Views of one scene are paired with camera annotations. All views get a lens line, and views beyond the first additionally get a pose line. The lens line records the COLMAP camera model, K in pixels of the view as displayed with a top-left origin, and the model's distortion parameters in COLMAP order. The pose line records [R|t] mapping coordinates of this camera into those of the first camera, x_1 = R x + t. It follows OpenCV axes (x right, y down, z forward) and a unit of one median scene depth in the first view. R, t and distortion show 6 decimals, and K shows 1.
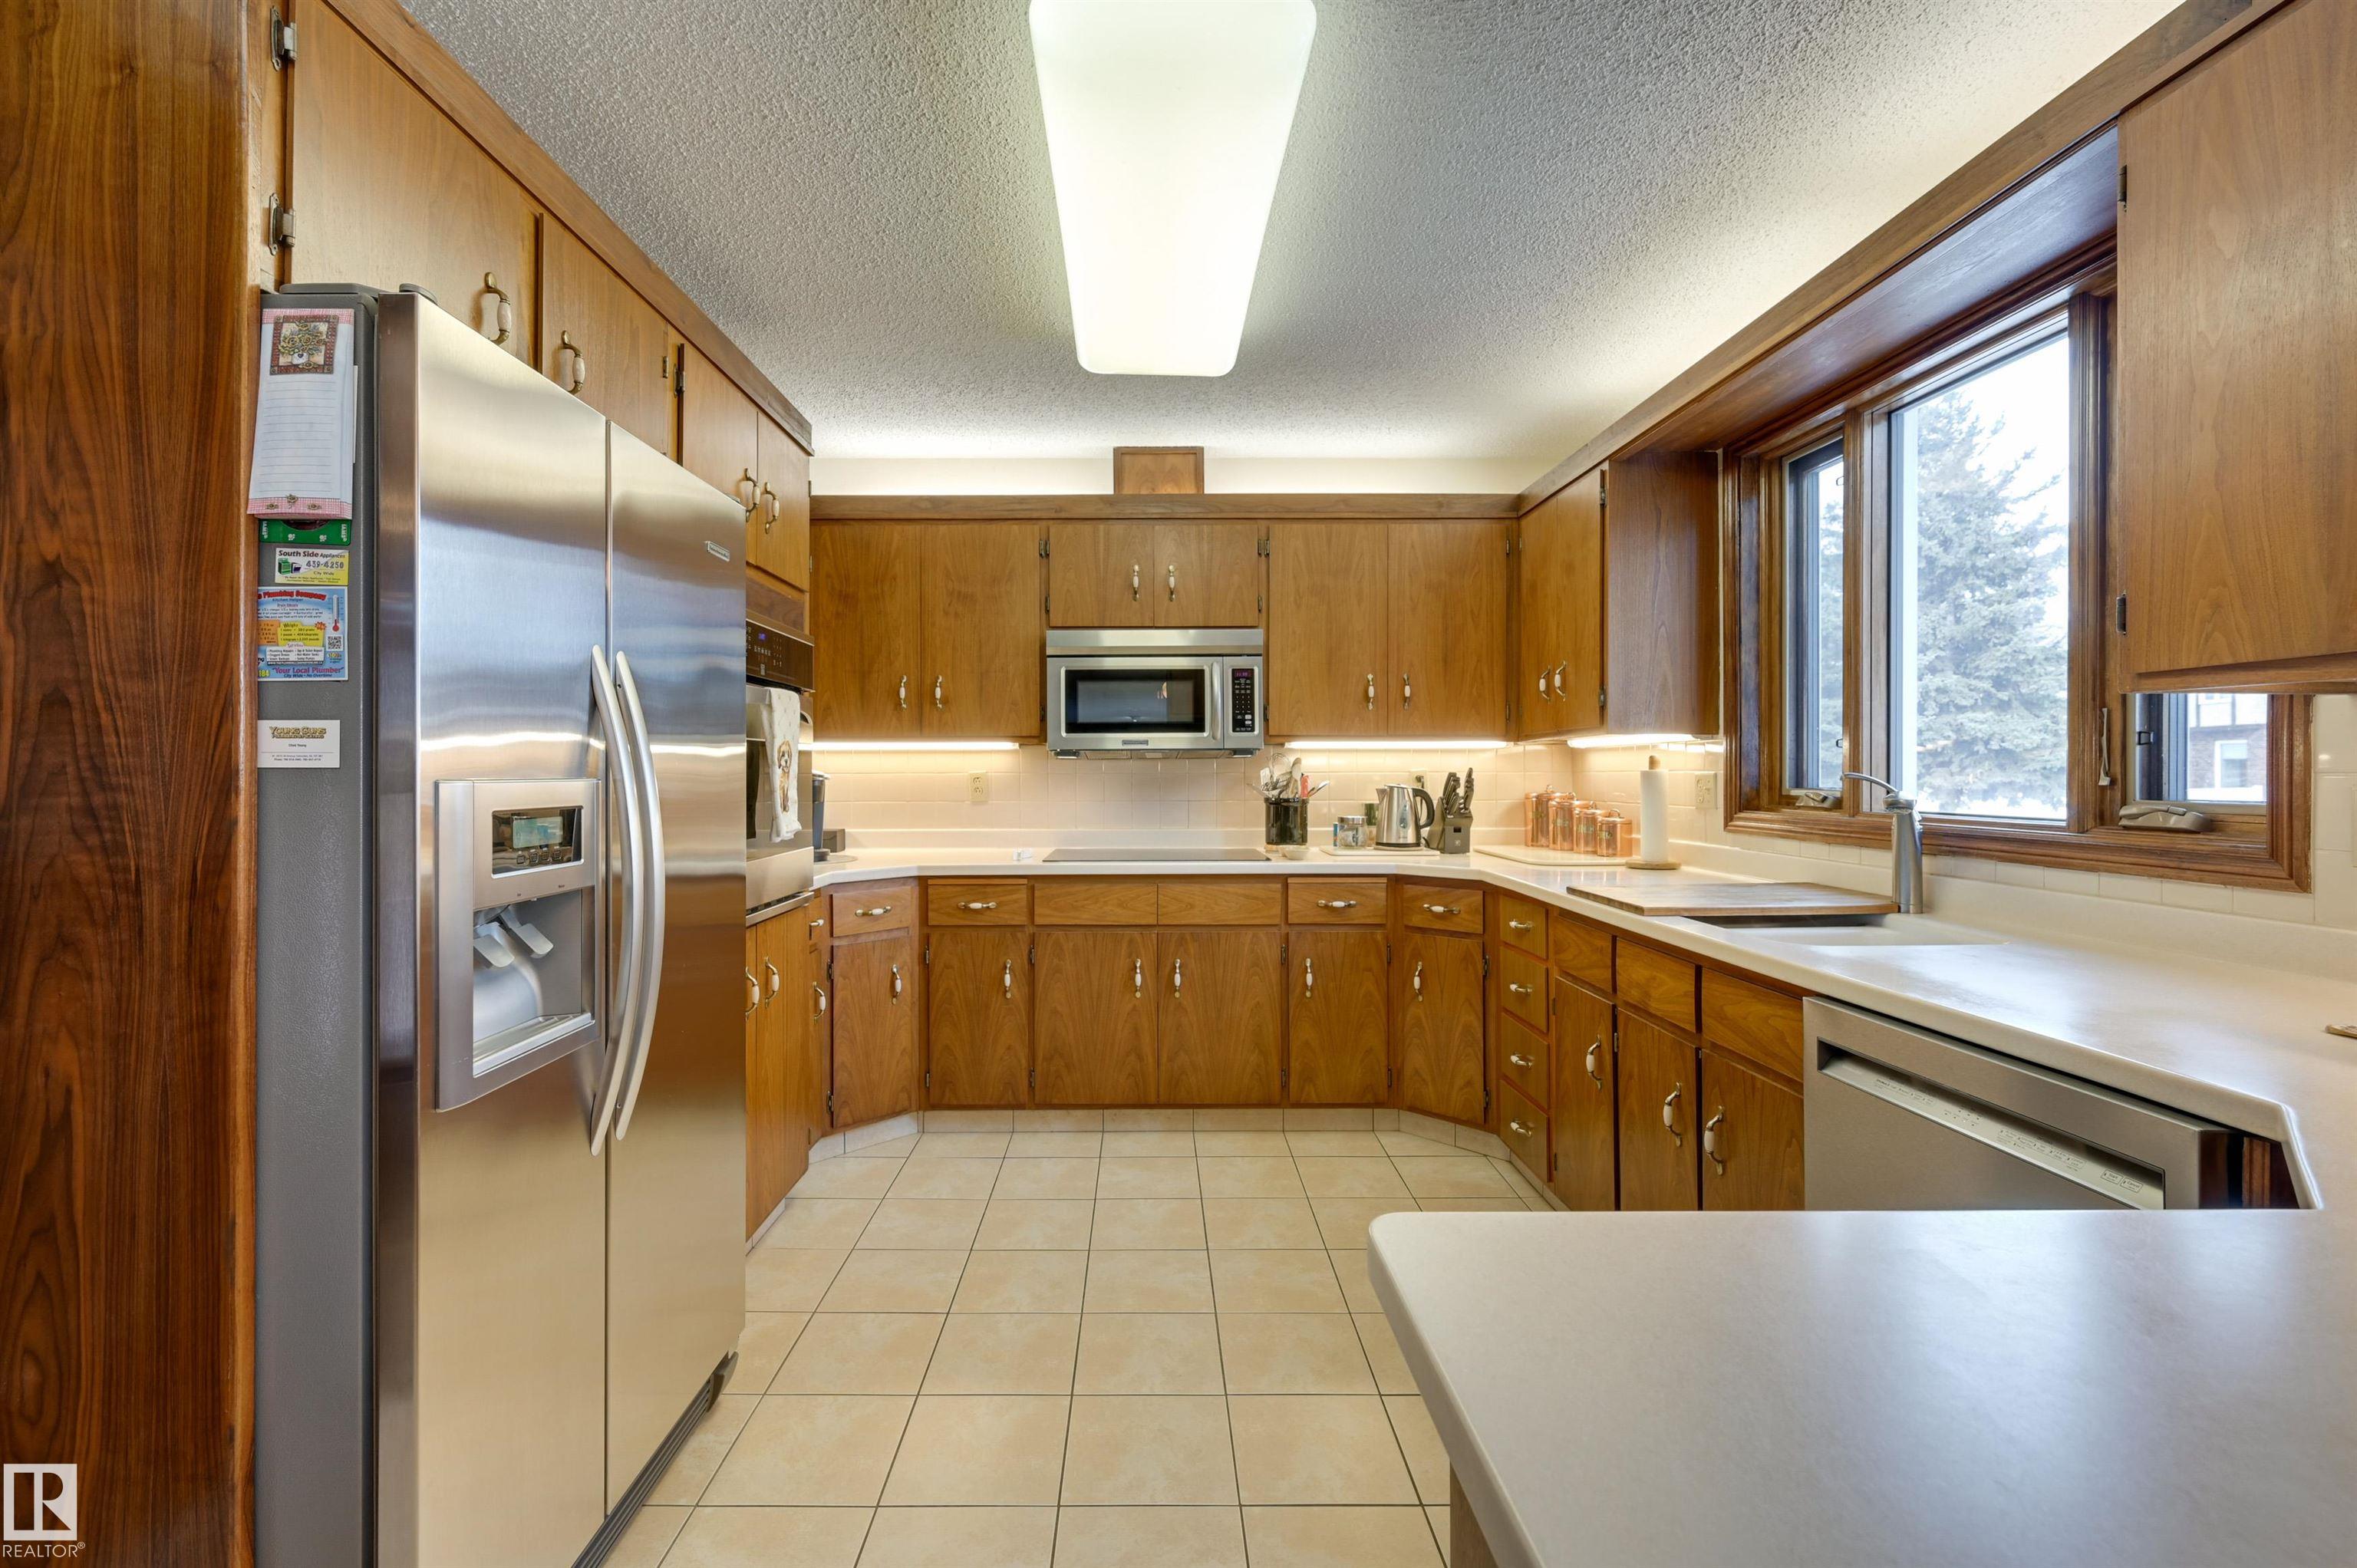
lens RADIAL K [[1005.3, 0, 1140.1], [0, 1005.3, 777.8], [0, 0, 1]] dist [0.001704, 0.000667]
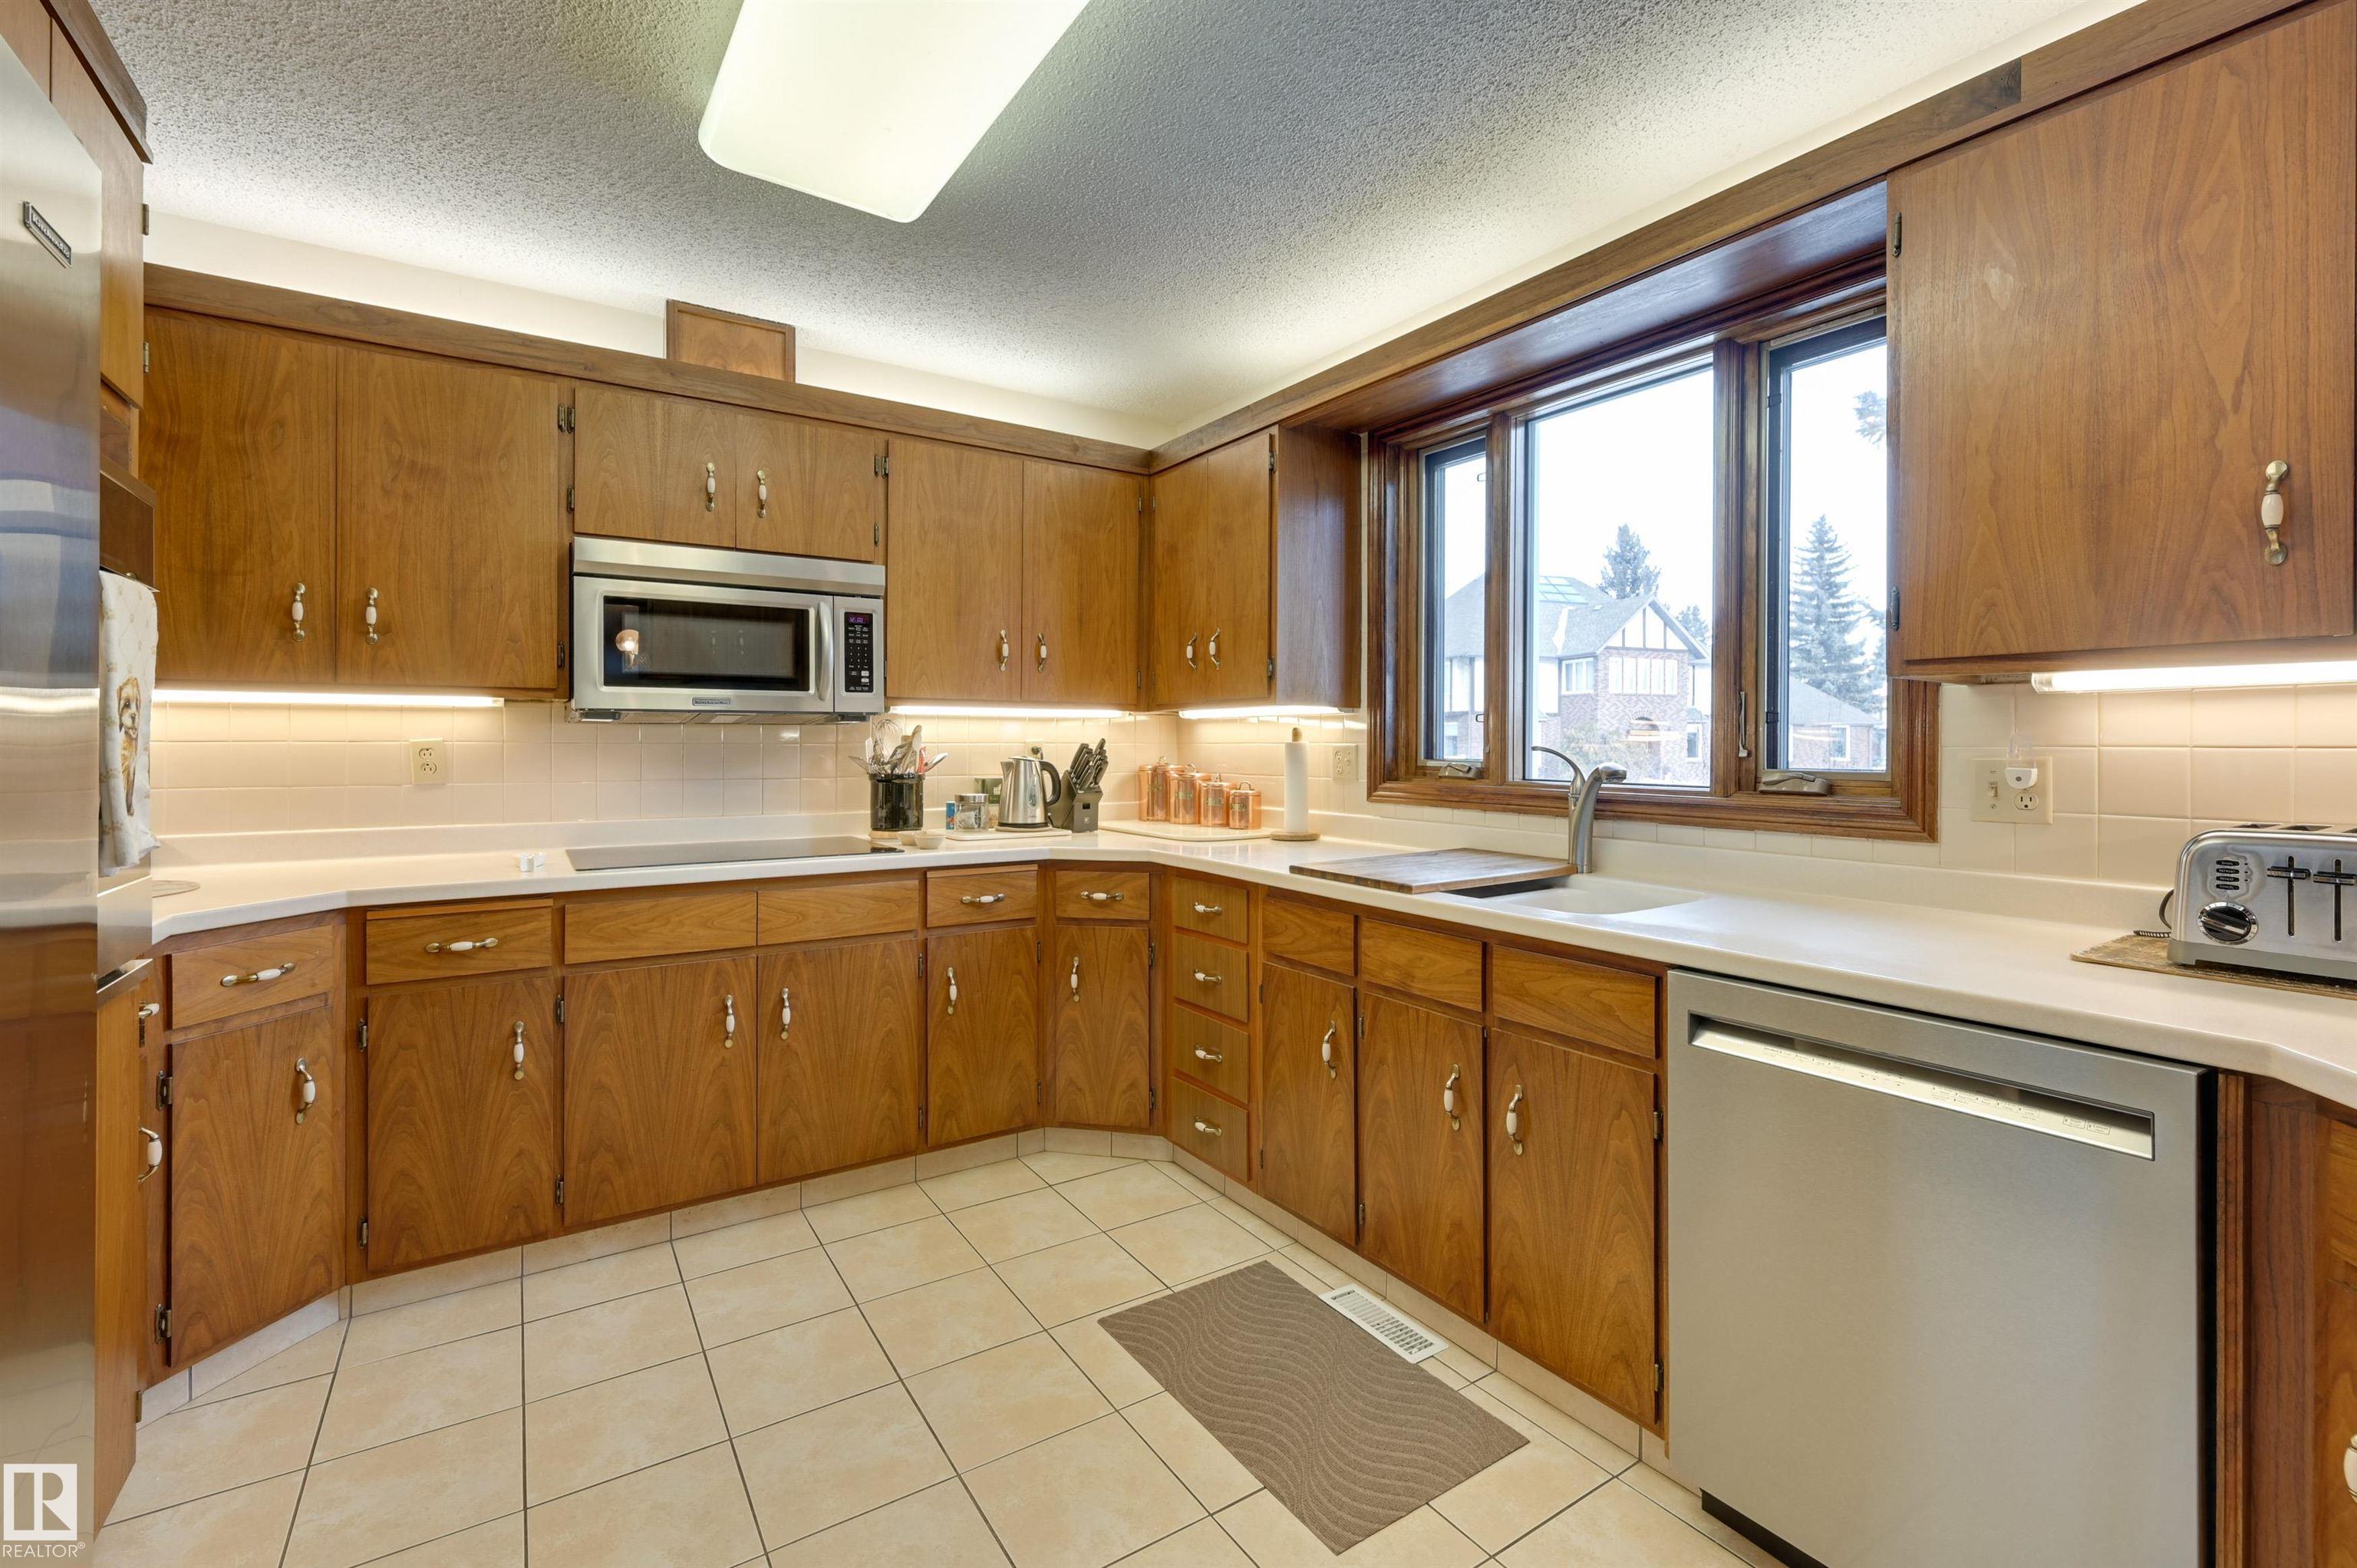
lens RADIAL K [[1019.2, 0, 1179.6], [0, 1019.2, 746.2], [0, 0, 1]] dist [-0.001796, 0.000686]
pose [[0.835836, 0.002369, 0.548974, -0.136511], [-0.000987, 0.999996, -0.002813, -0.000469], [-0.548978, 0.001809, 0.835835, 0.194332]]
